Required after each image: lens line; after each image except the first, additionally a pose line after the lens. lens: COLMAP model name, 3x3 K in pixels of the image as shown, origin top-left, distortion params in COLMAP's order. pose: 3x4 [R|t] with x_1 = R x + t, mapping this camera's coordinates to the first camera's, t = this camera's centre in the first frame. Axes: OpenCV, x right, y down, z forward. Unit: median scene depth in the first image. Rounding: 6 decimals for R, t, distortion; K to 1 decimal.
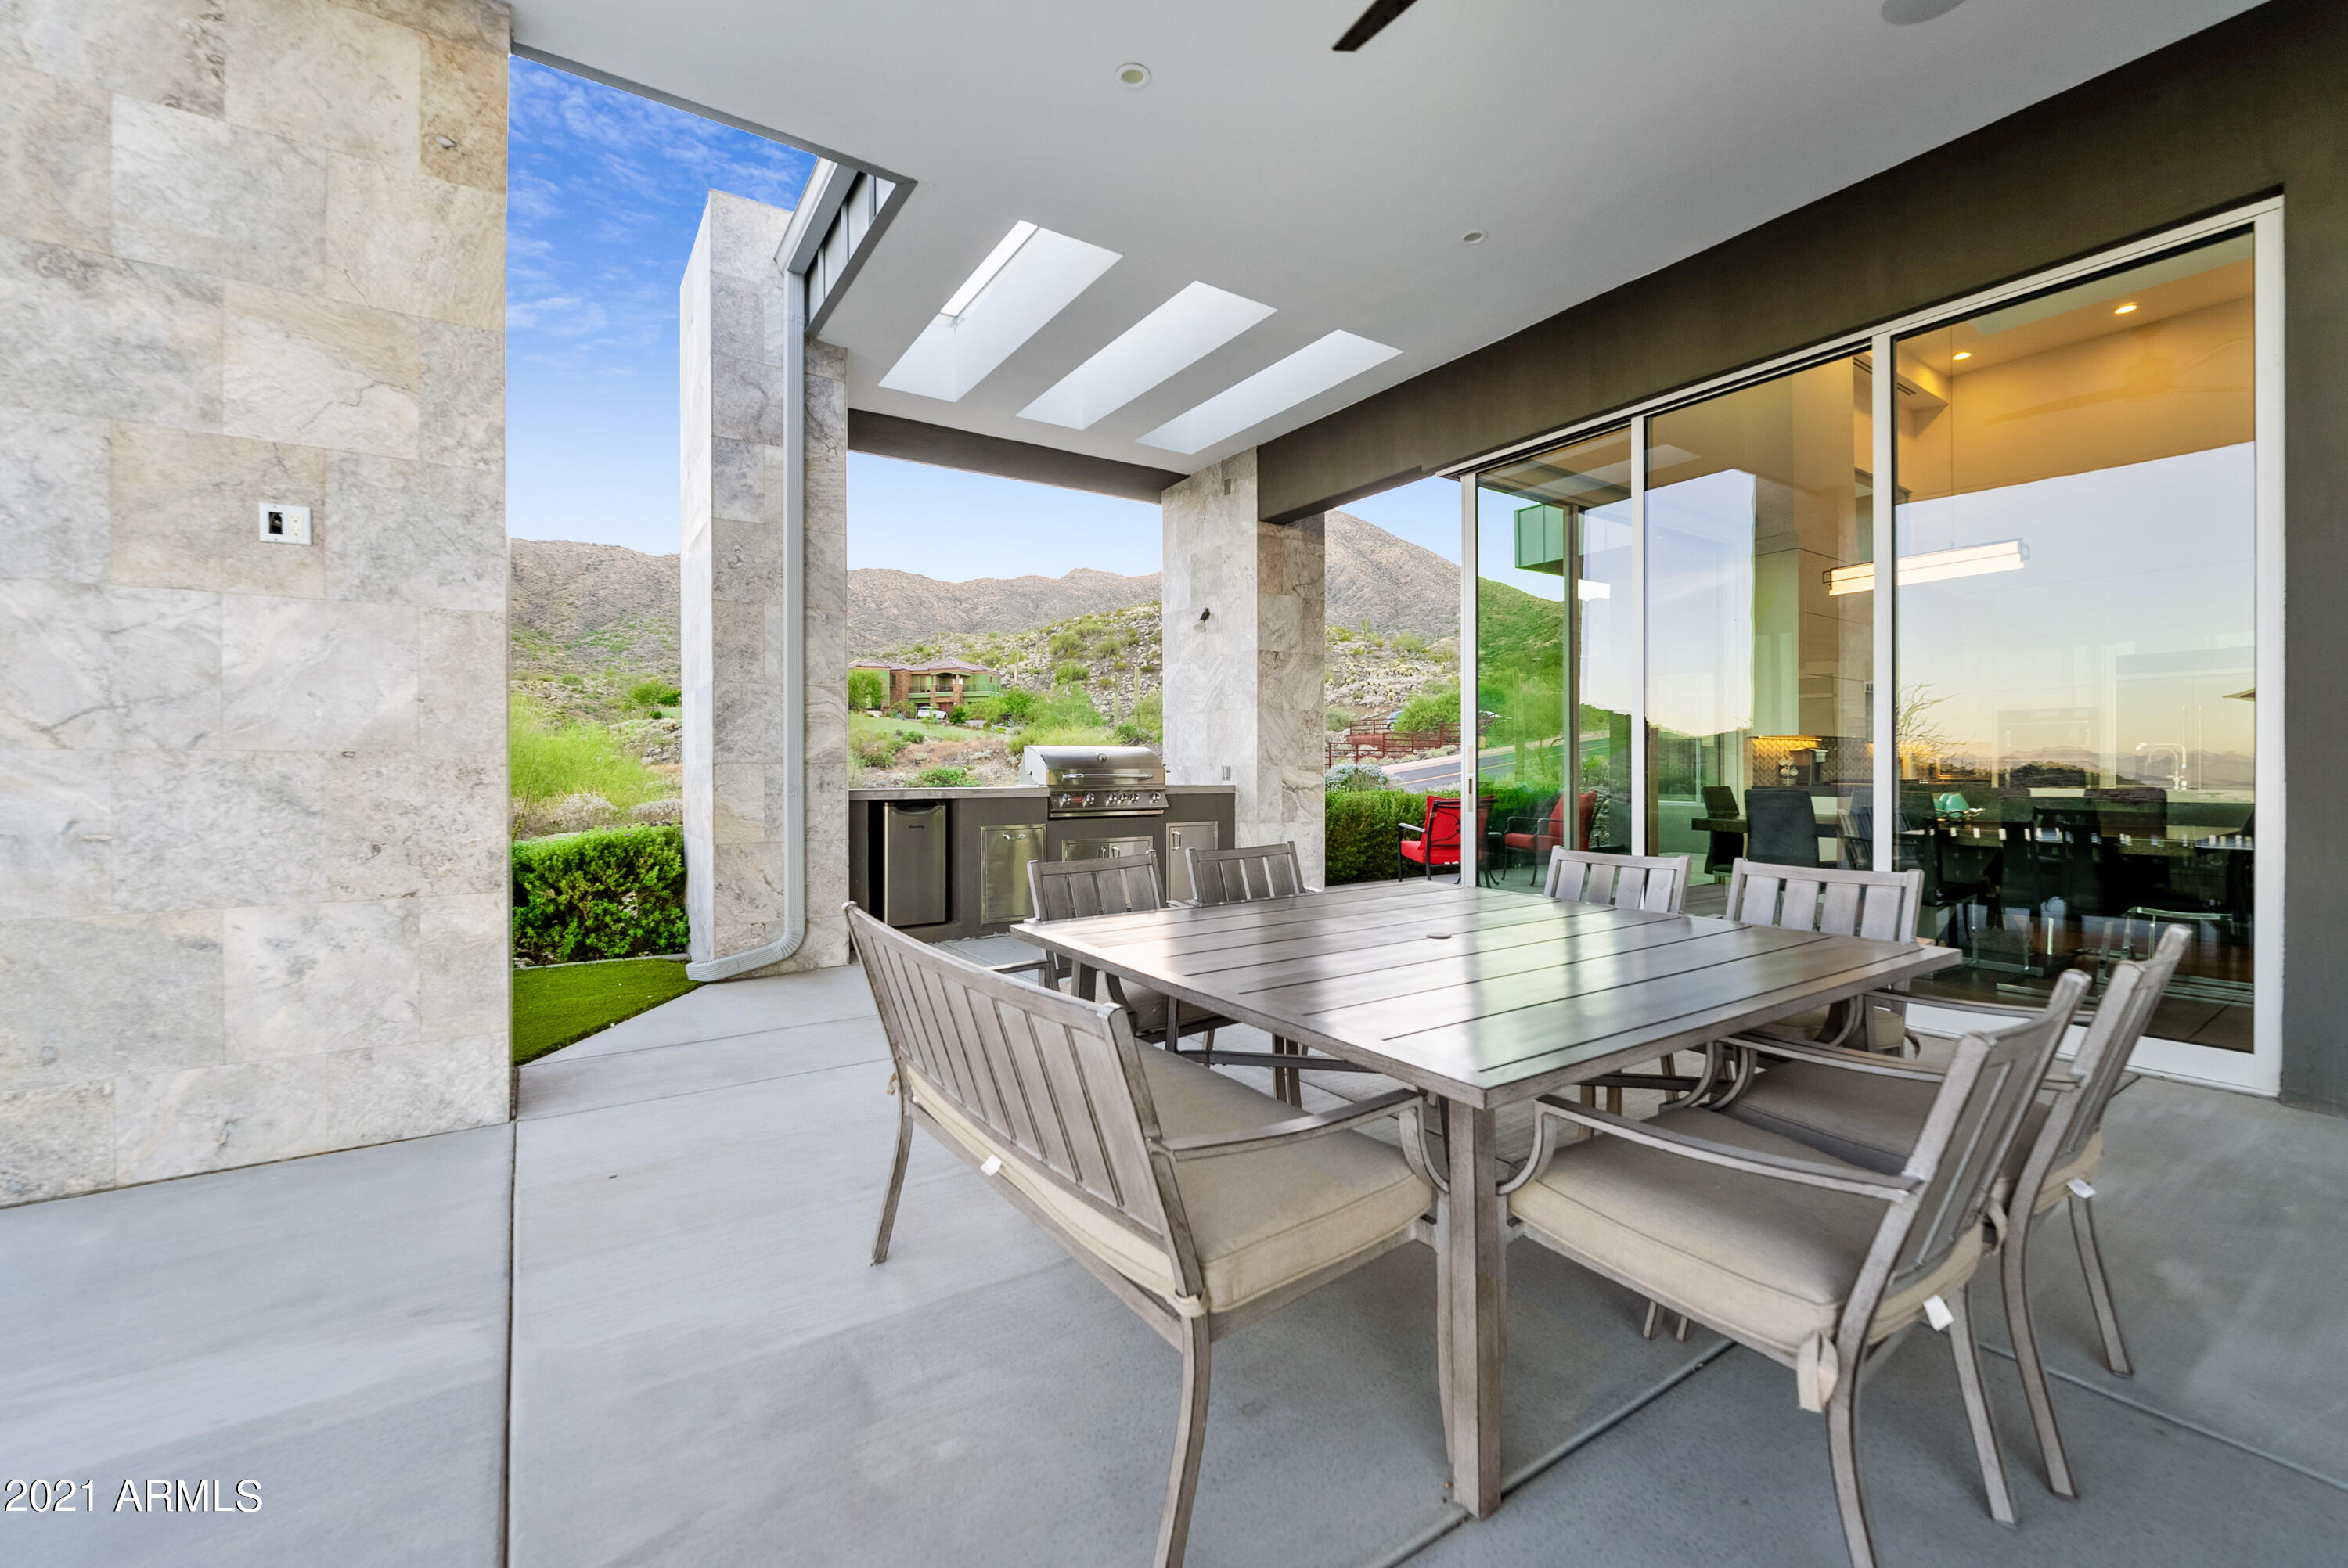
lens RADIAL K [[969.1, 0, 1169.0], [0, 969.1, 770.0], [0, 0, 1]] dist [-0.002634, -0.004665]
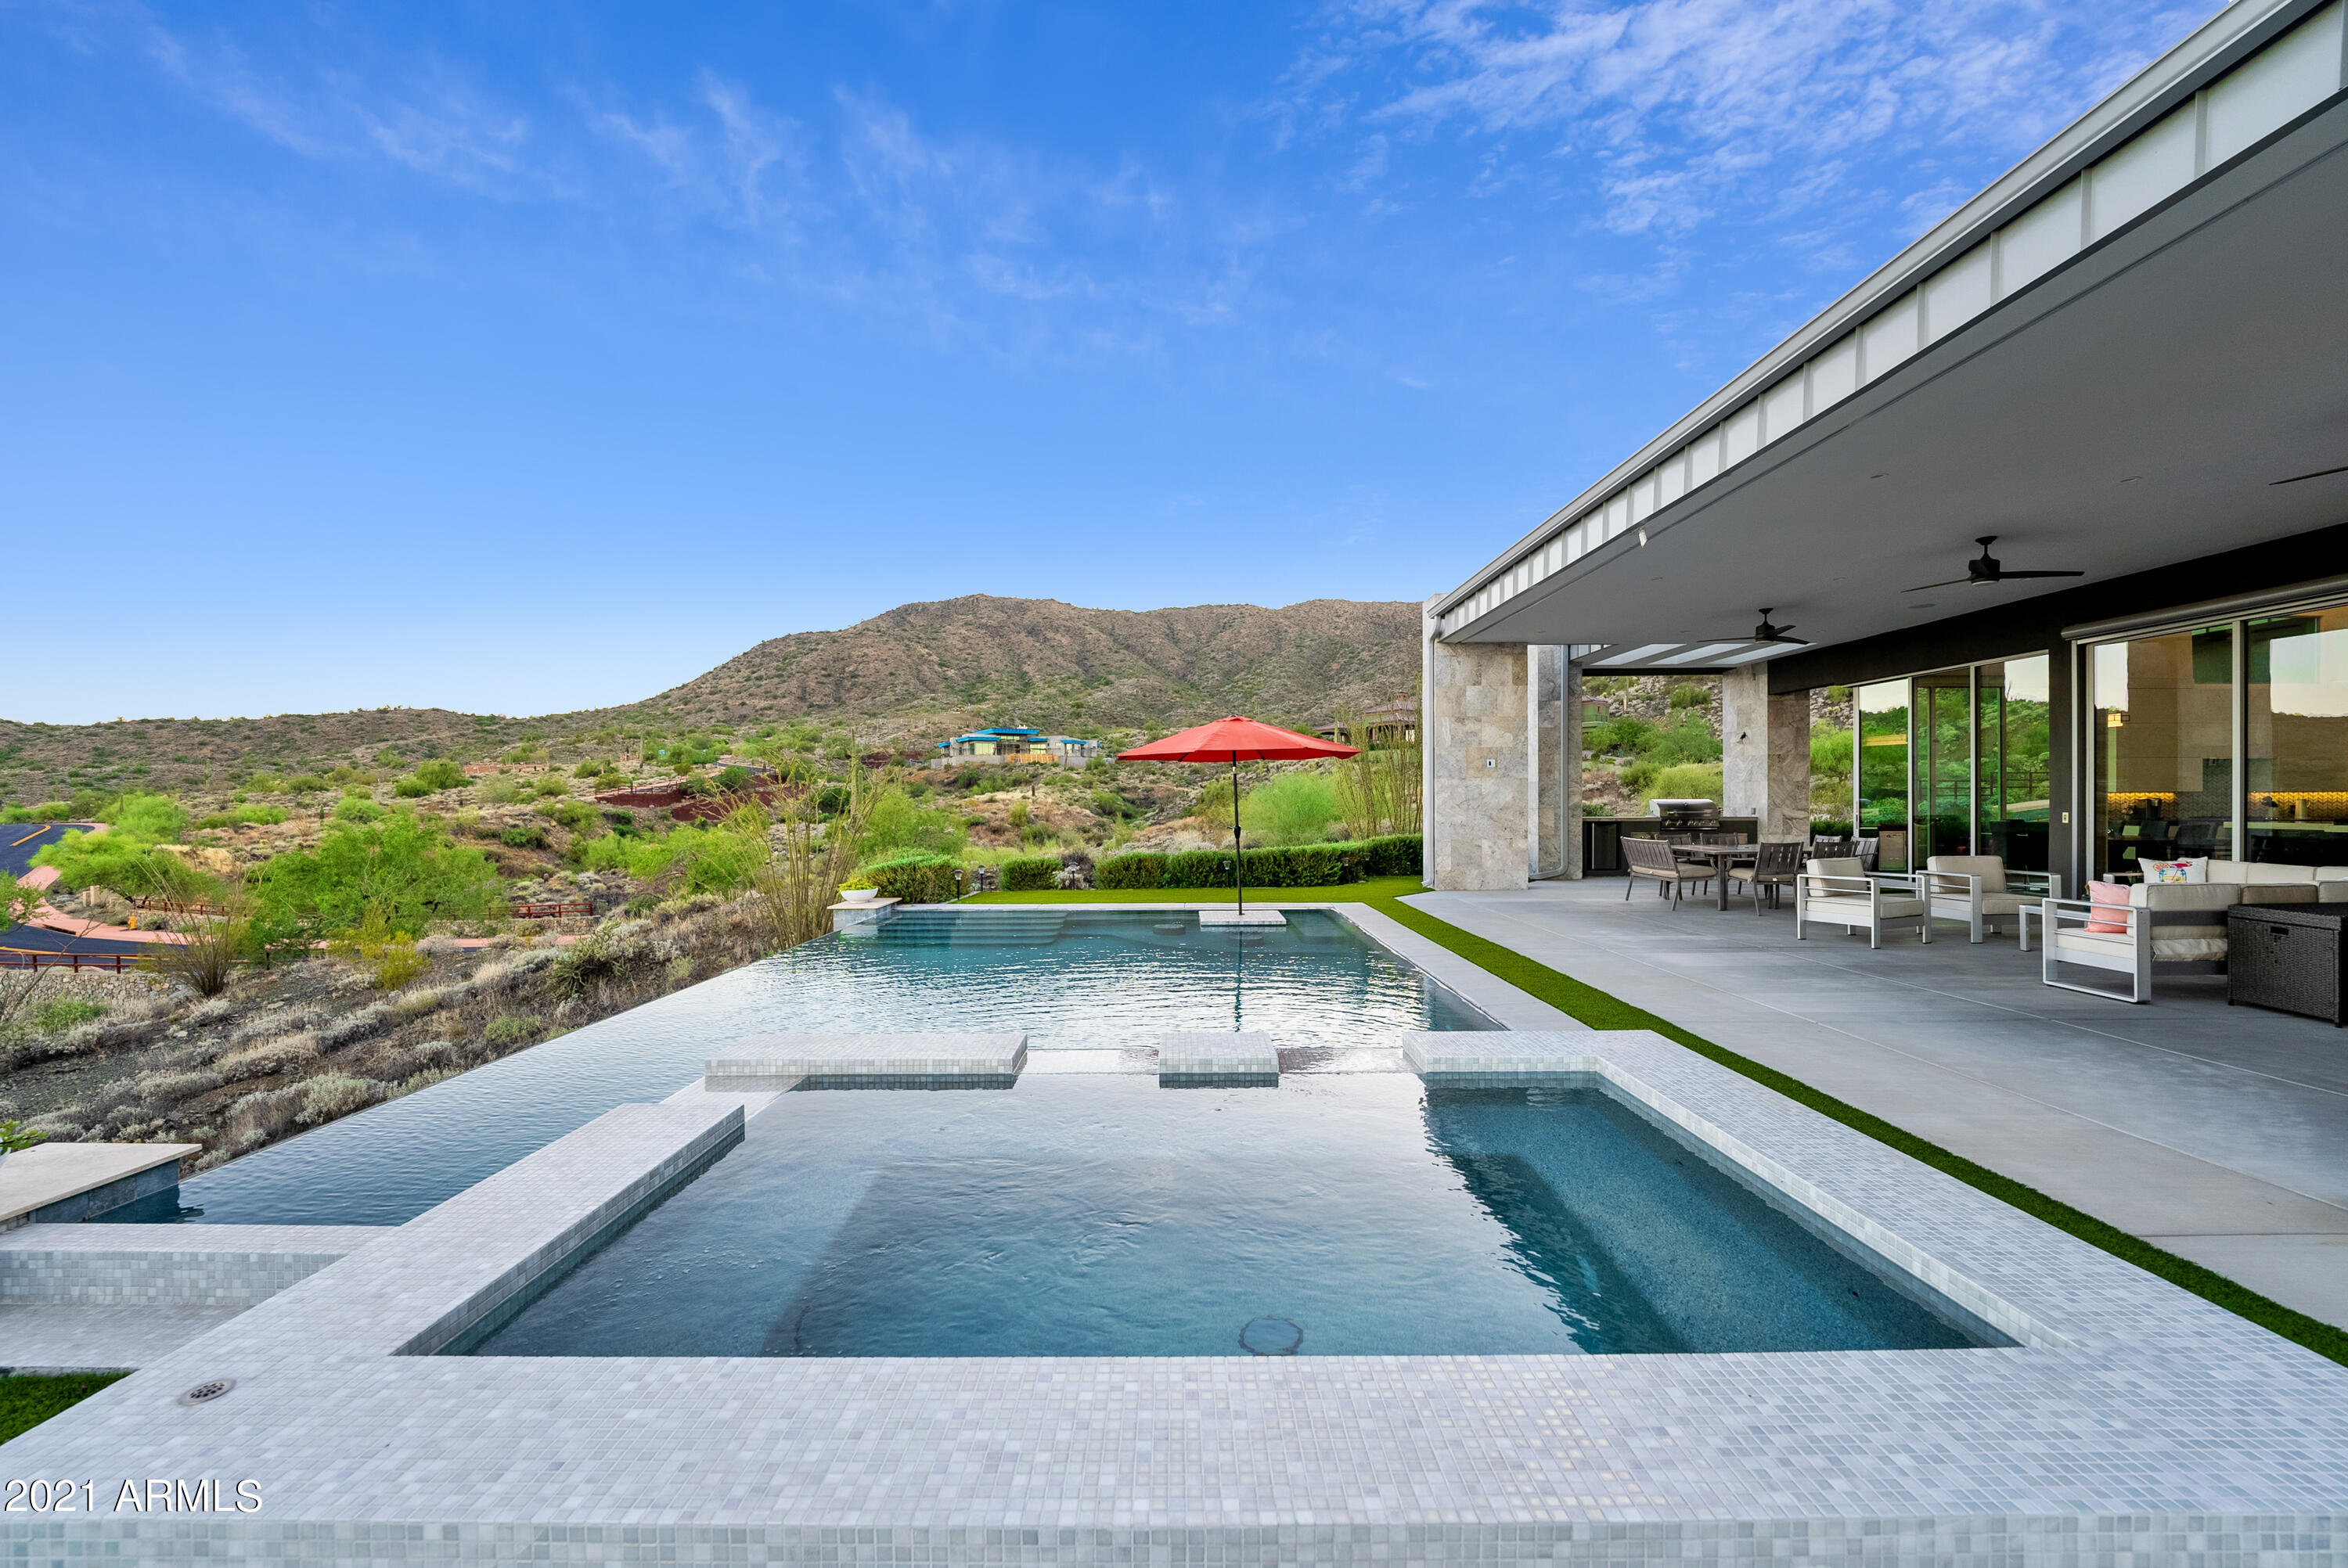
lens RADIAL K [[969.0, 0, 1171.6], [0, 969.0, 804.0], [0, 0, 1]] dist [-0.000284, -0.004652]
pose [[0.829503, 0.000693, -0.558502, 0.191744], [0.002742, 0.999982, 0.005314, -0.027699], [0.558496, -0.005940, 0.829486, -1.521694]]
